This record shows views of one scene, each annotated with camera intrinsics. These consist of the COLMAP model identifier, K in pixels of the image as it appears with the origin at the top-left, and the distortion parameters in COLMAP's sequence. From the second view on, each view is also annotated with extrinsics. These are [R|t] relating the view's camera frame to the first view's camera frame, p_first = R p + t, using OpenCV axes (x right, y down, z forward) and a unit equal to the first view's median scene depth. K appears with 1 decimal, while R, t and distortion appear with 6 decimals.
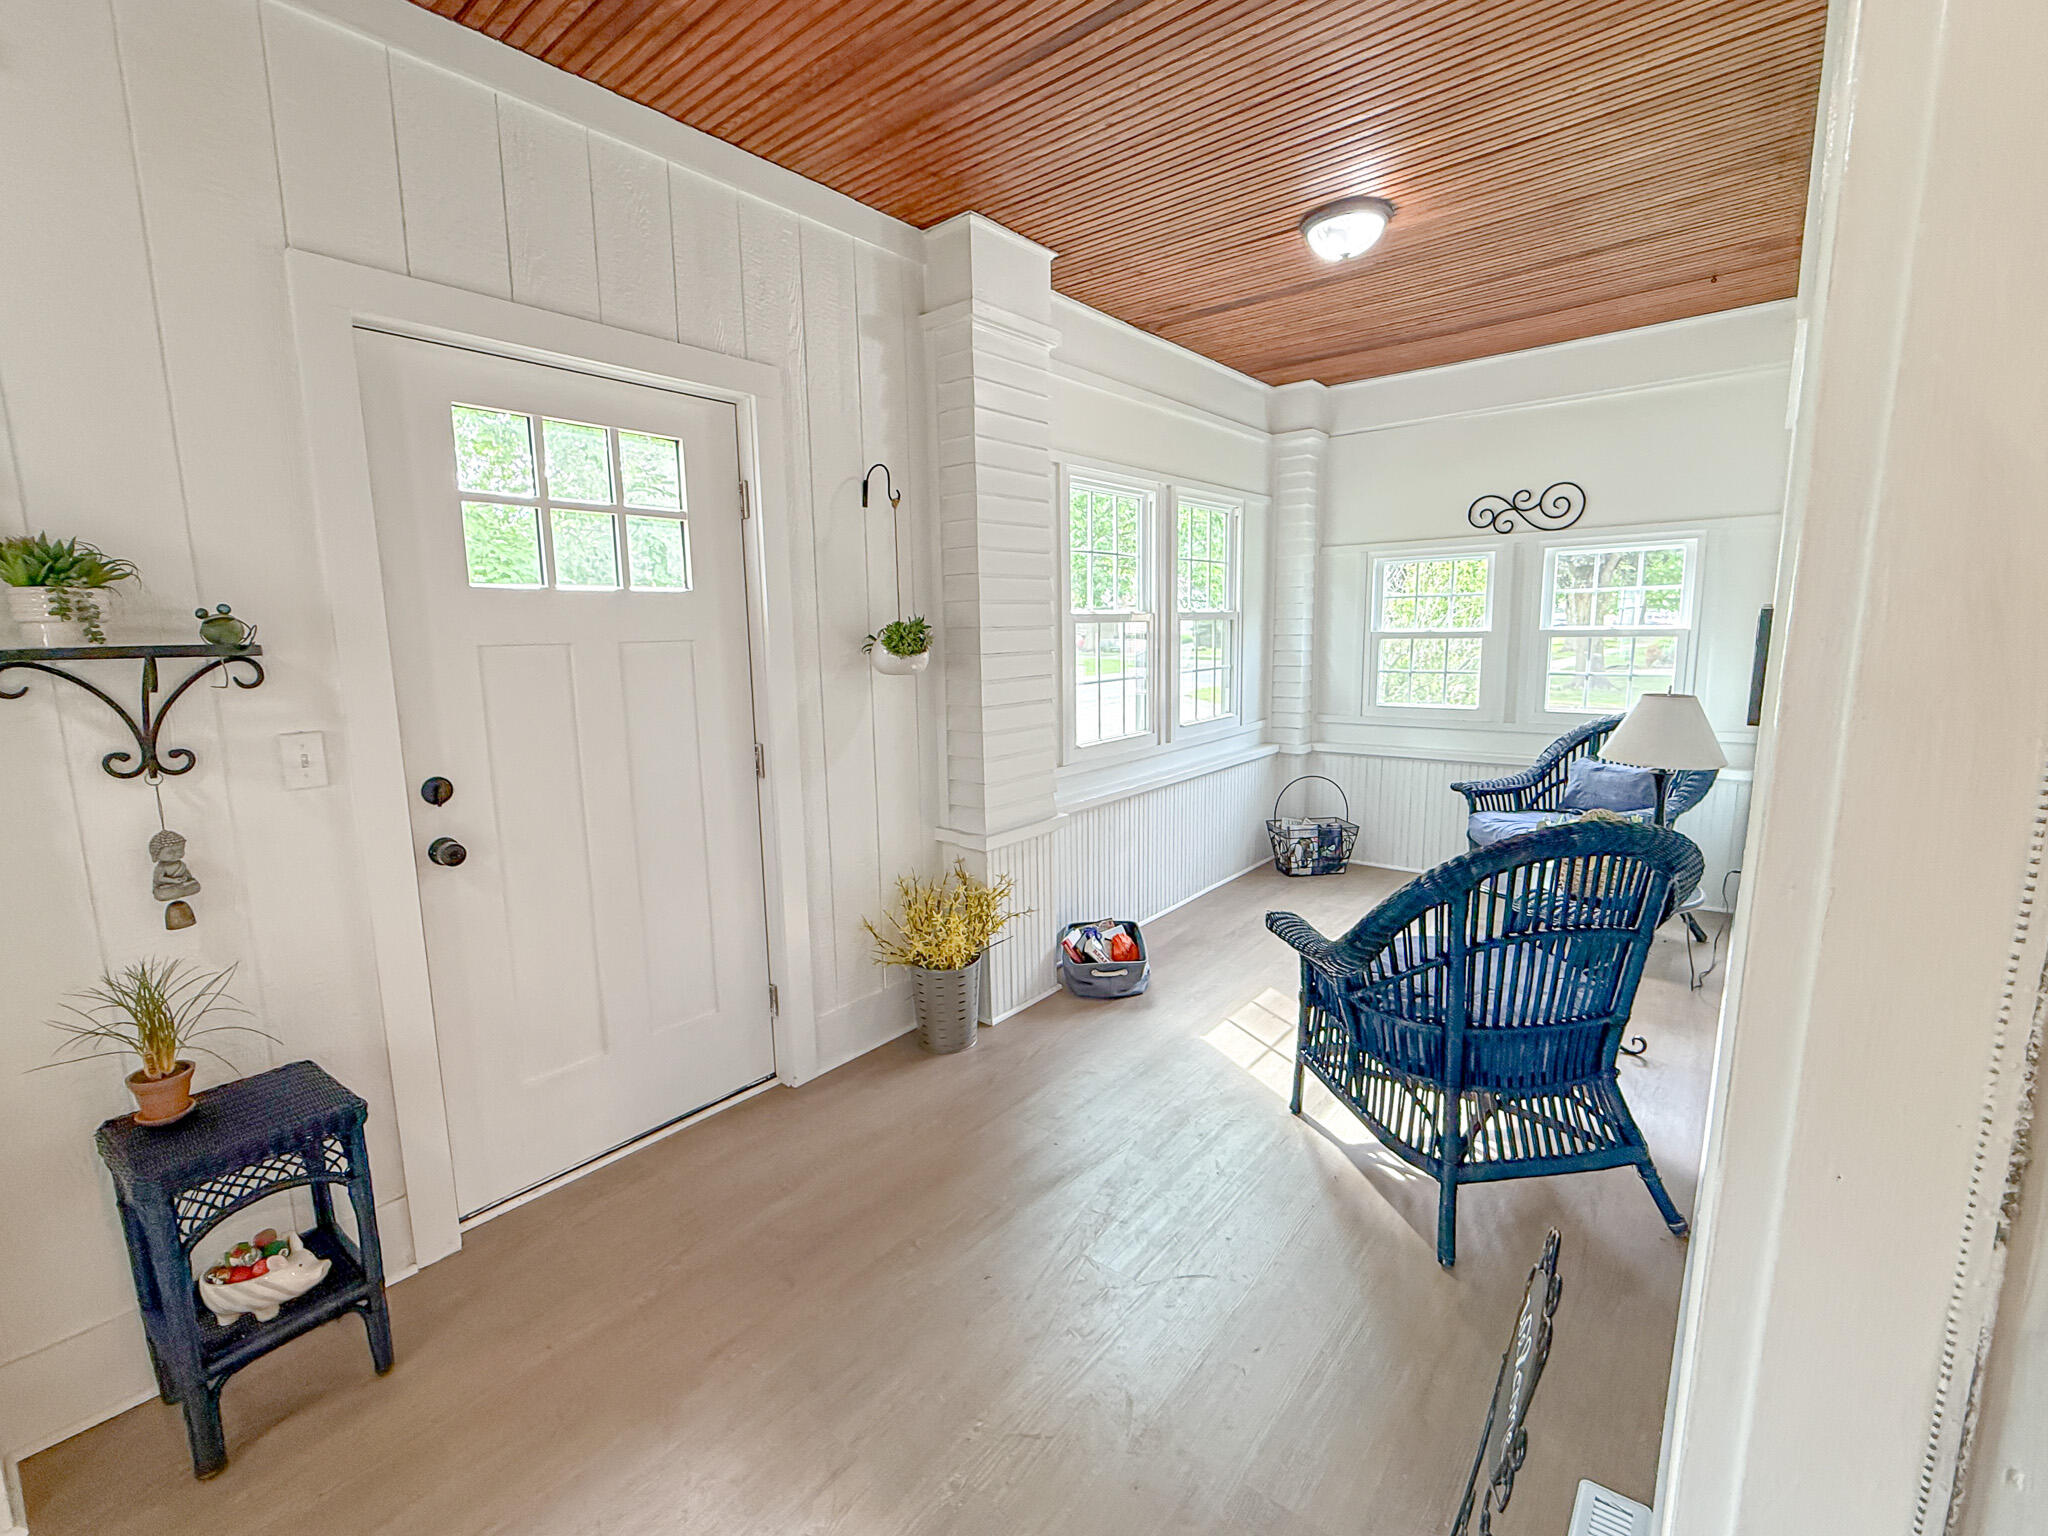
lens RADIAL K [[899.3, 0, 1020.7], [0, 899.3, 767.8], [0, 0, 1]] dist [-0.003081, -0.000173]
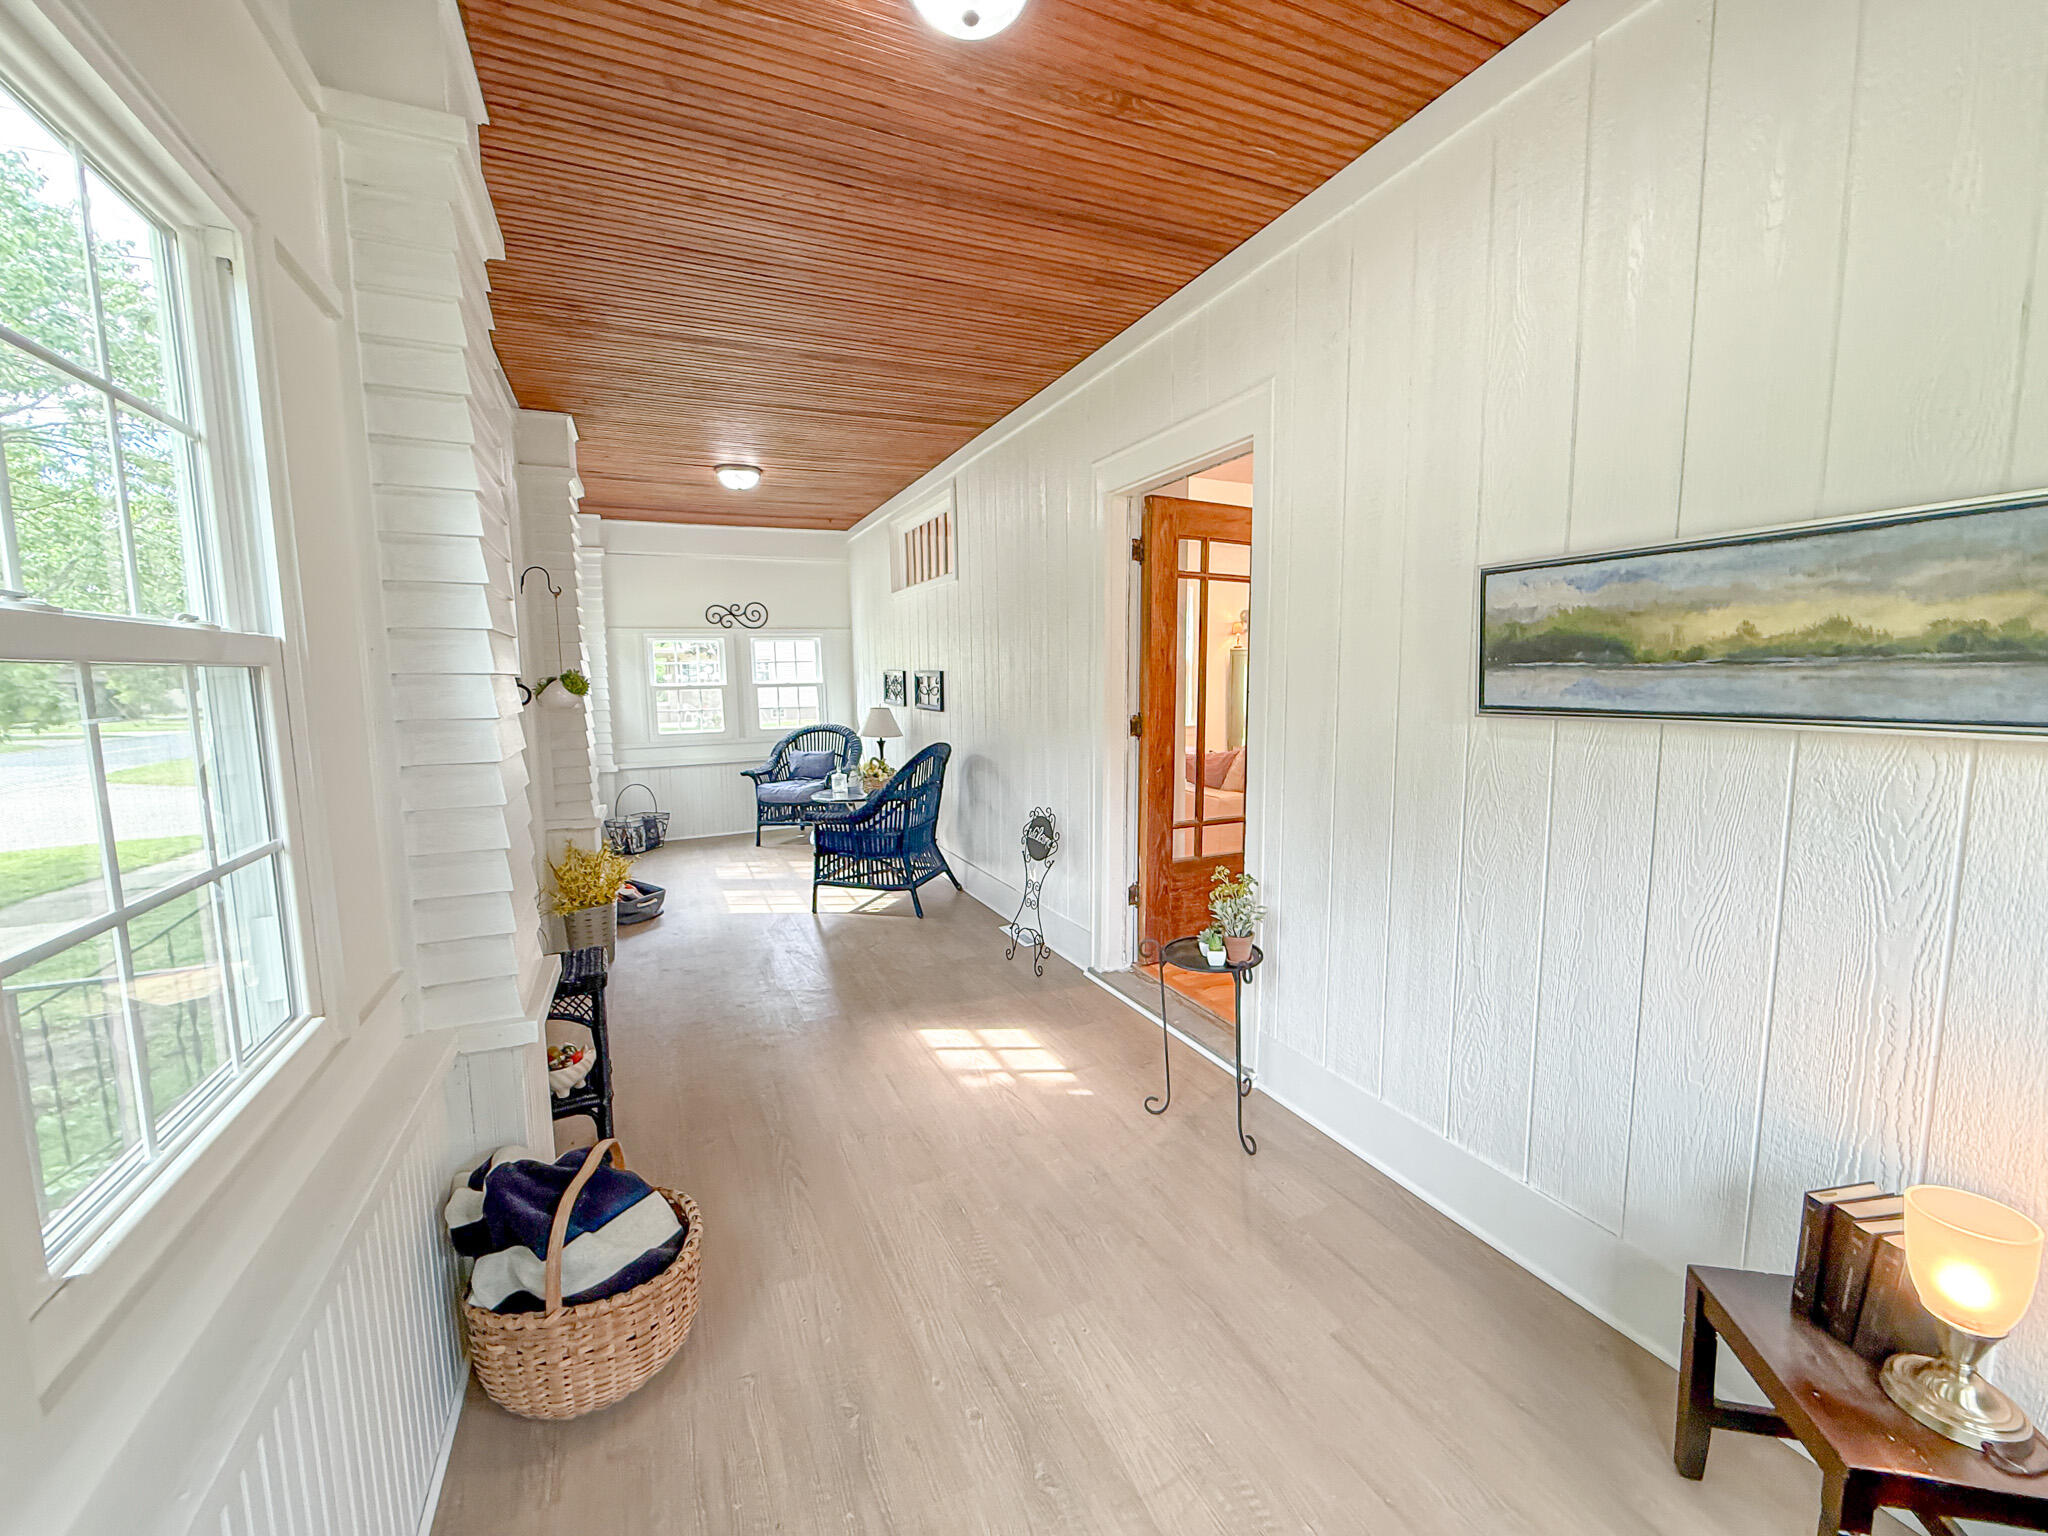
lens RADIAL K [[826.4, 0, 1017.2], [0, 826.4, 768.4], [0, 0, 1]] dist [0.000060, 0.000001]
pose [[0.444319, -0.091420, 0.891192, -0.647996], [0.147220, 0.988707, 0.028024, 0.041493], [-0.883690, 0.118750, 0.452760, -0.170706]]
